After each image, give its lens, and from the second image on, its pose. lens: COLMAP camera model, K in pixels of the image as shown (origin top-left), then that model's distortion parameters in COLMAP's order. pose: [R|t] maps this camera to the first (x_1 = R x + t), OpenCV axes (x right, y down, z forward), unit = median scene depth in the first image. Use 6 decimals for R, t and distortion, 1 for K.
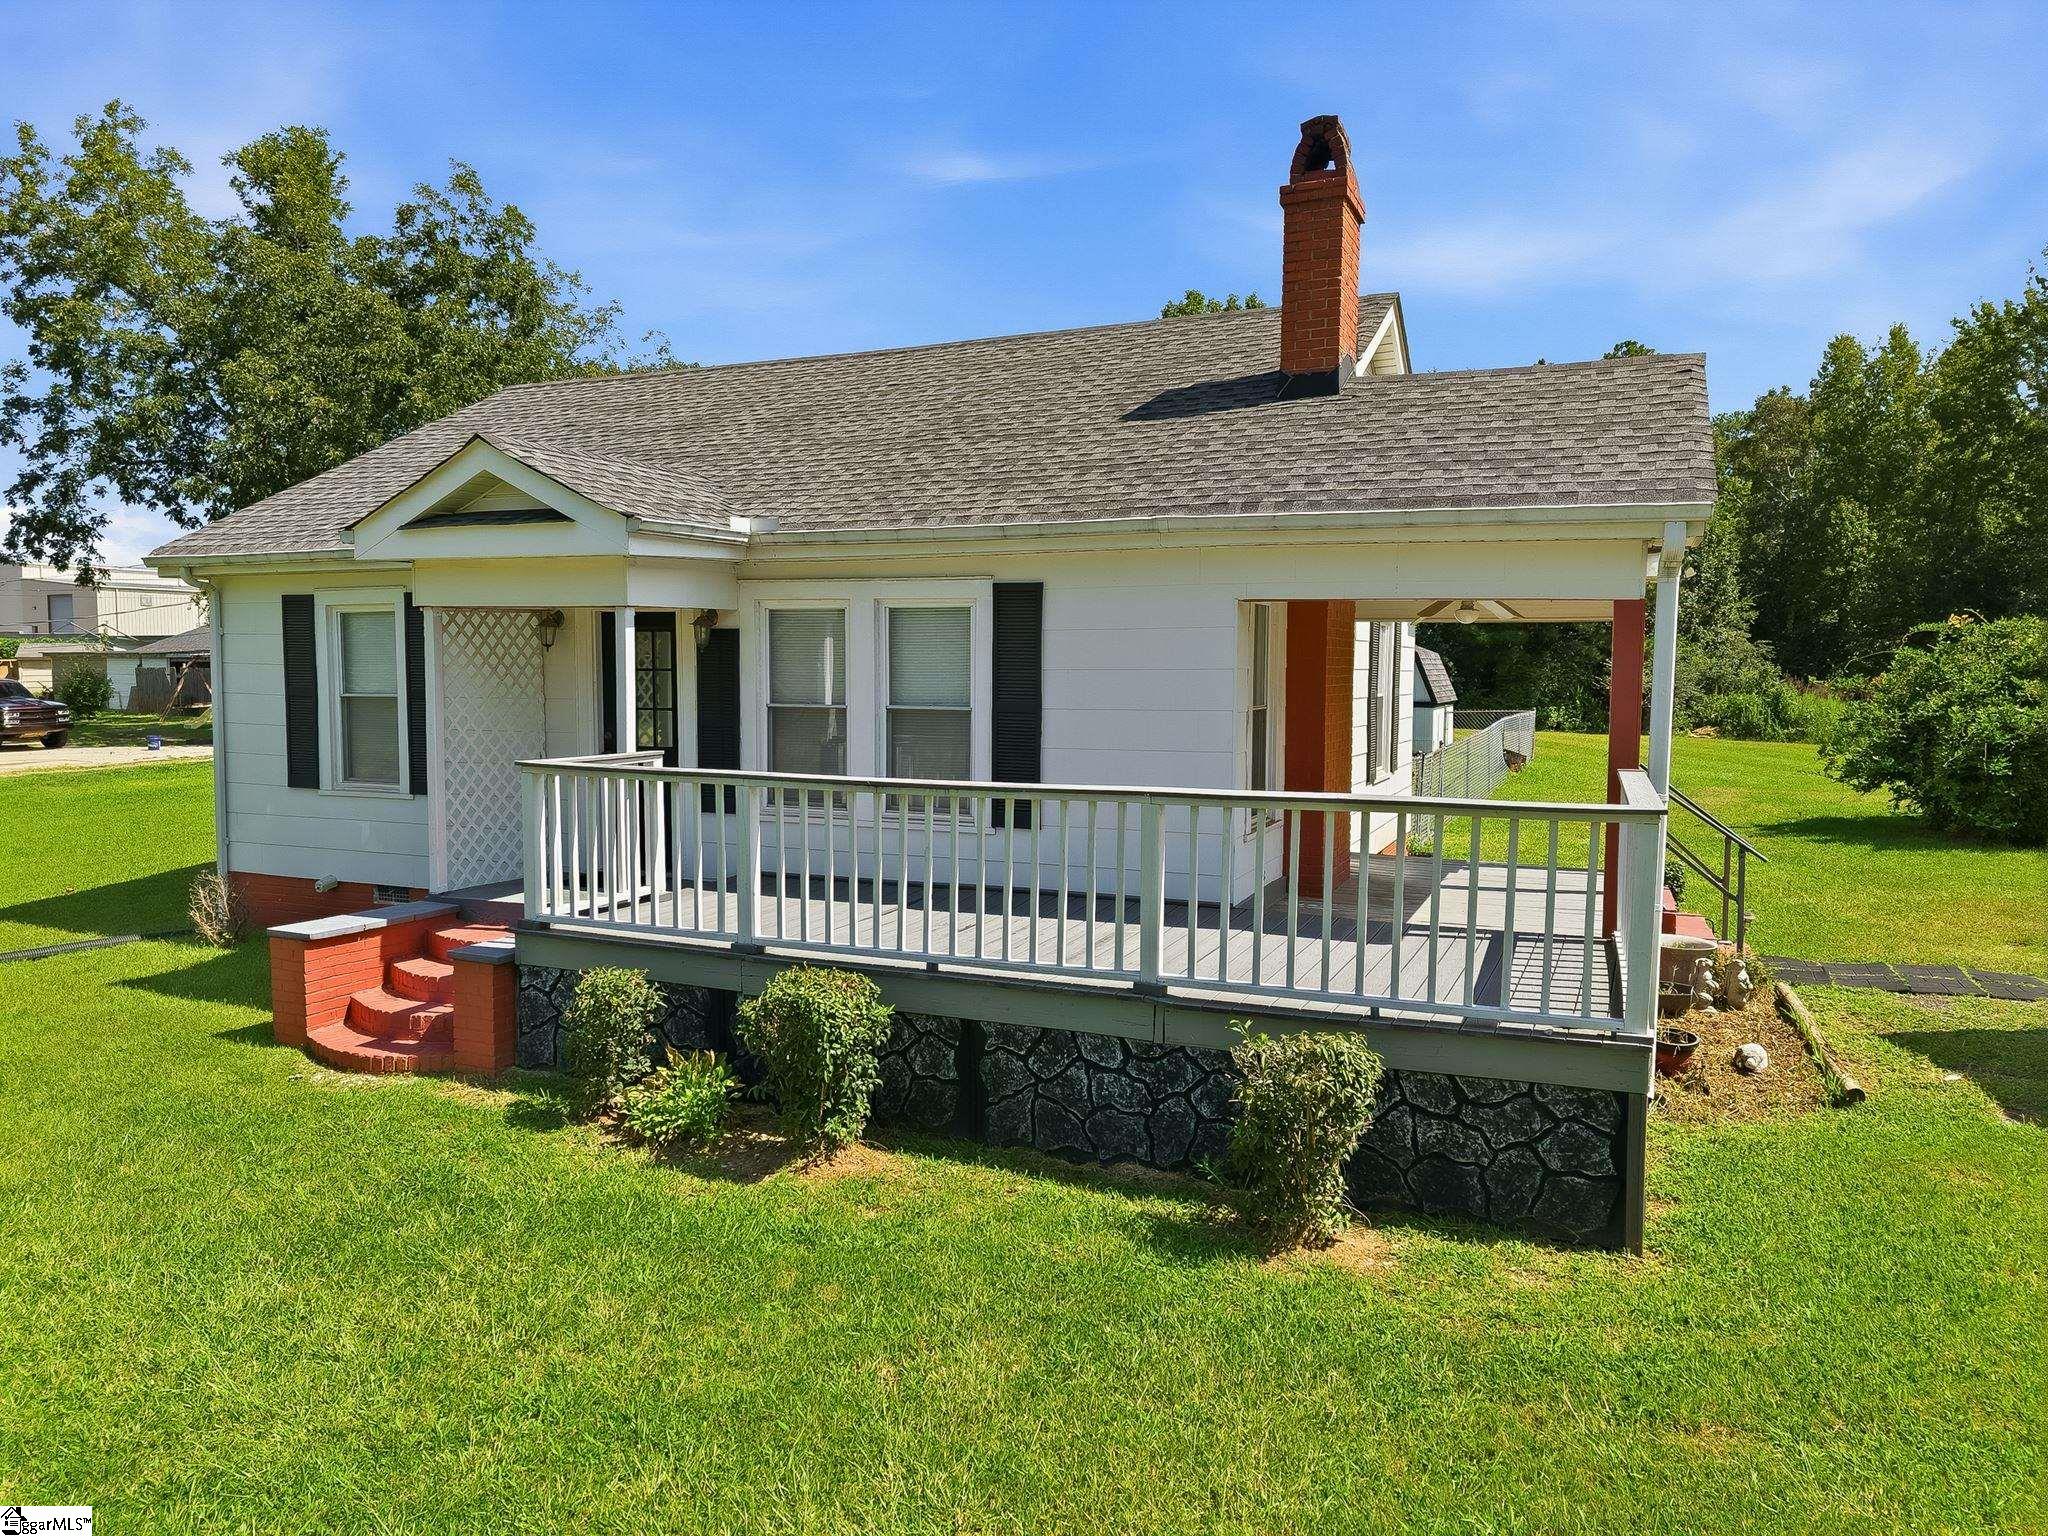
lens RADIAL K [[1357.3, 0, 1024.0], [0, 1357.3, 768.0], [0, 0, 1]] dist [0.028278, -0.018474]
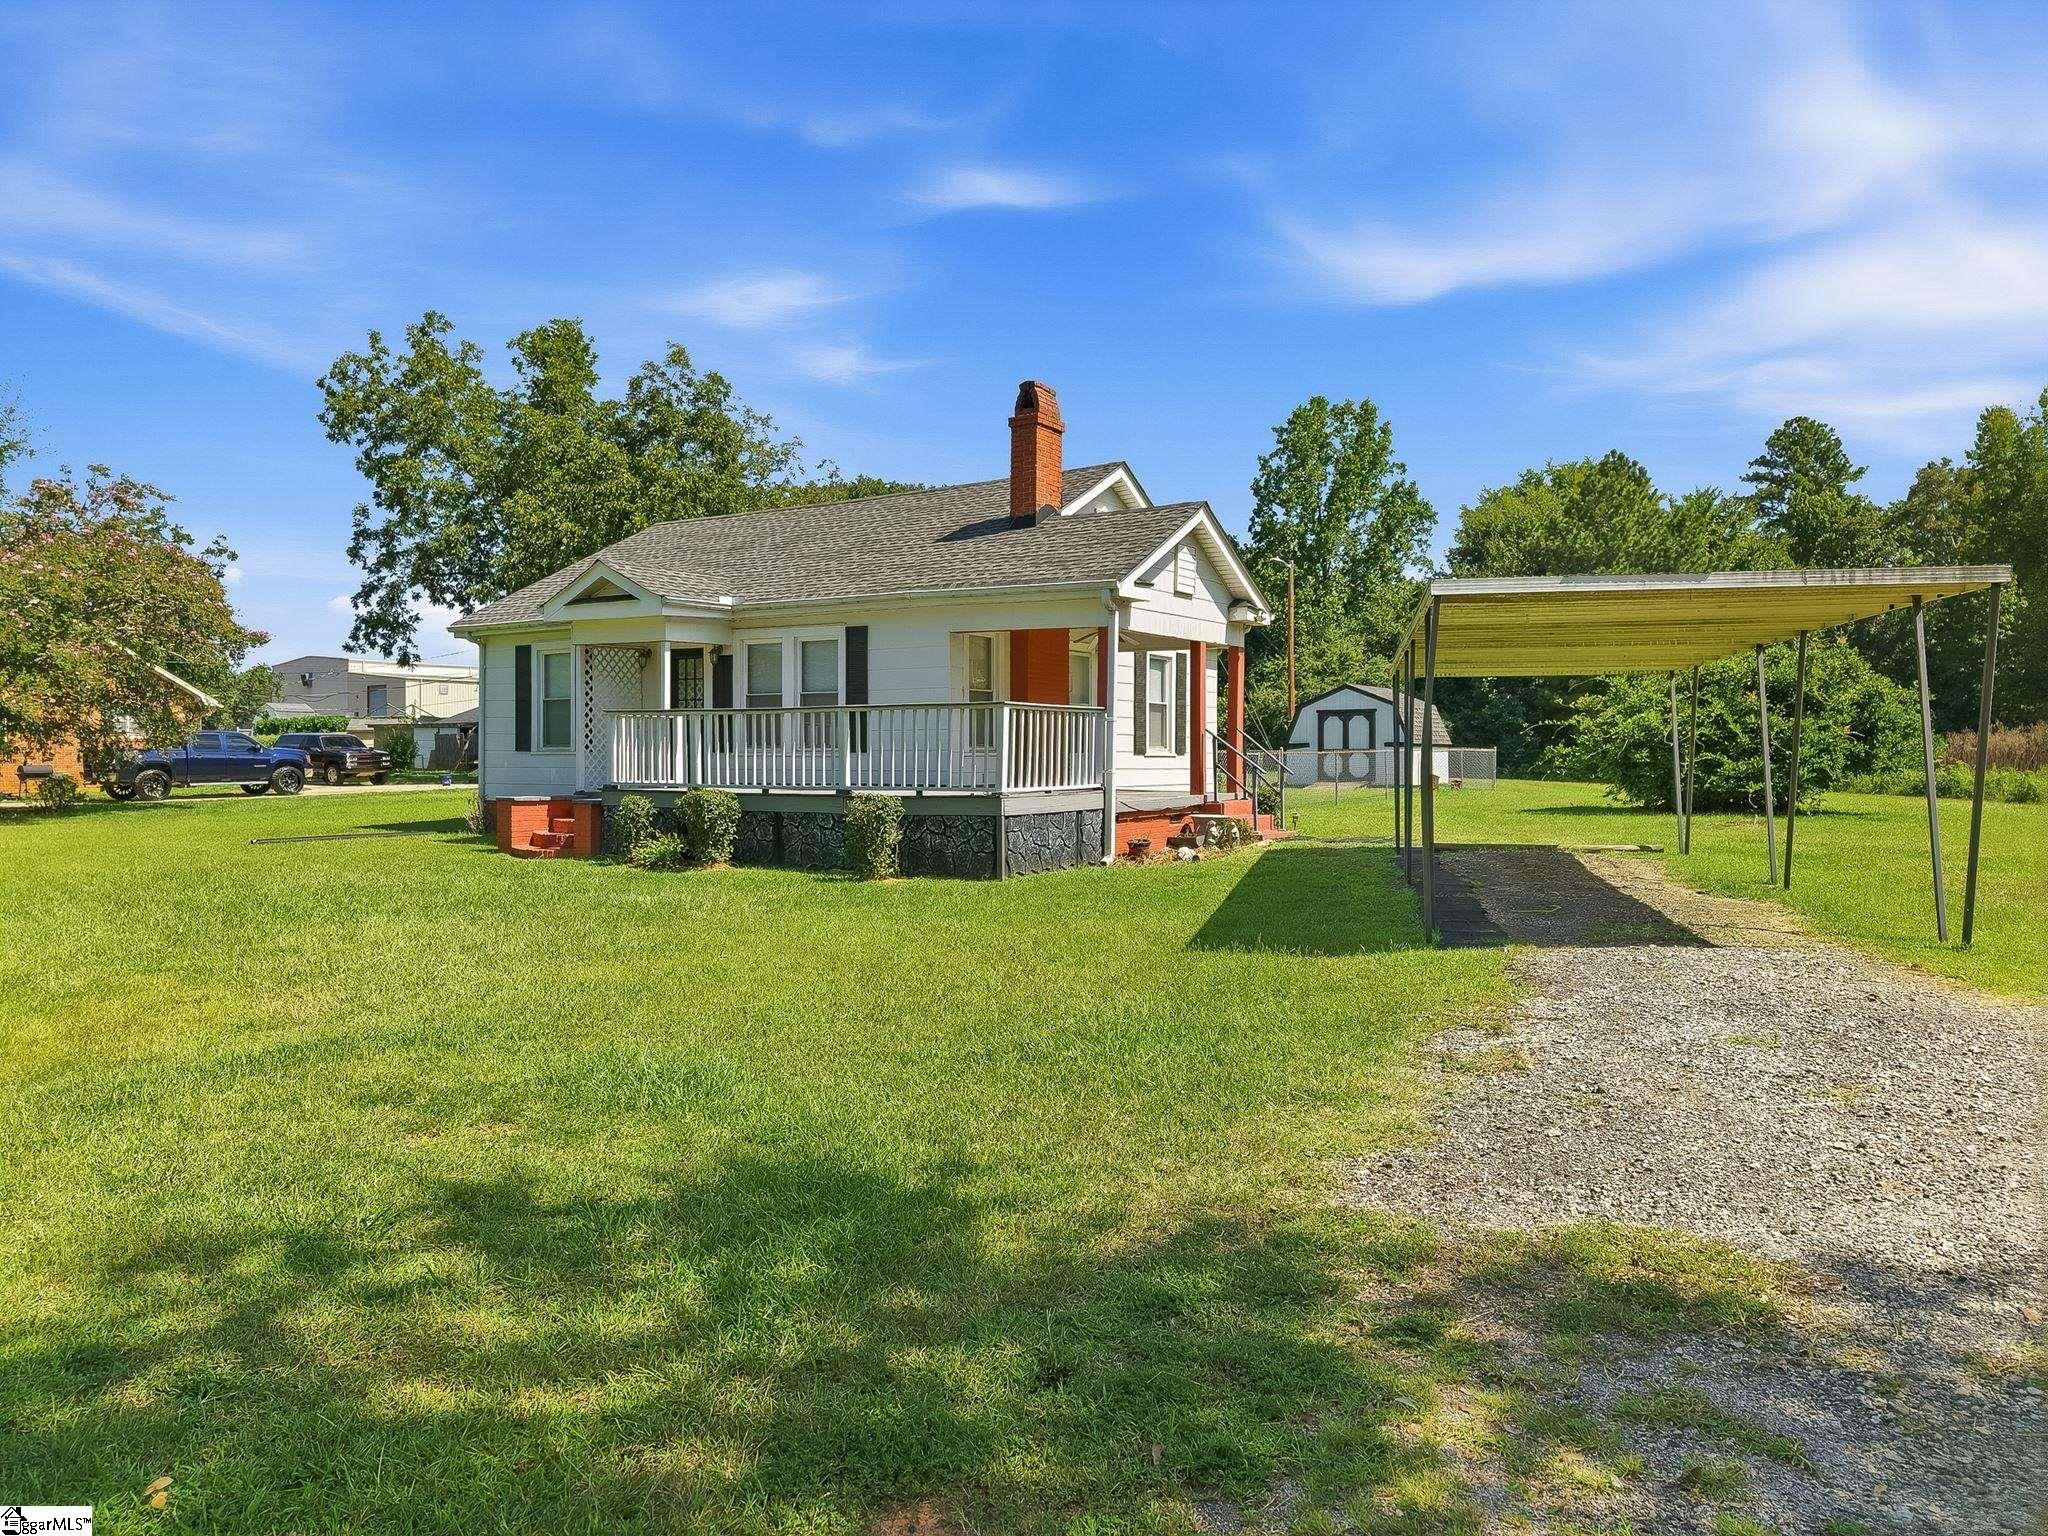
lens RADIAL K [[1357.3, 0, 1024.0], [0, 1357.3, 768.0], [0, 0, 1]] dist [0.028278, -0.018474]
pose [[0.986511, -0.001030, -0.163691, 0.134764], [-0.009462, 0.997949, -0.063306, 0.046029], [0.163420, 0.064001, 0.984478, -0.213057]]
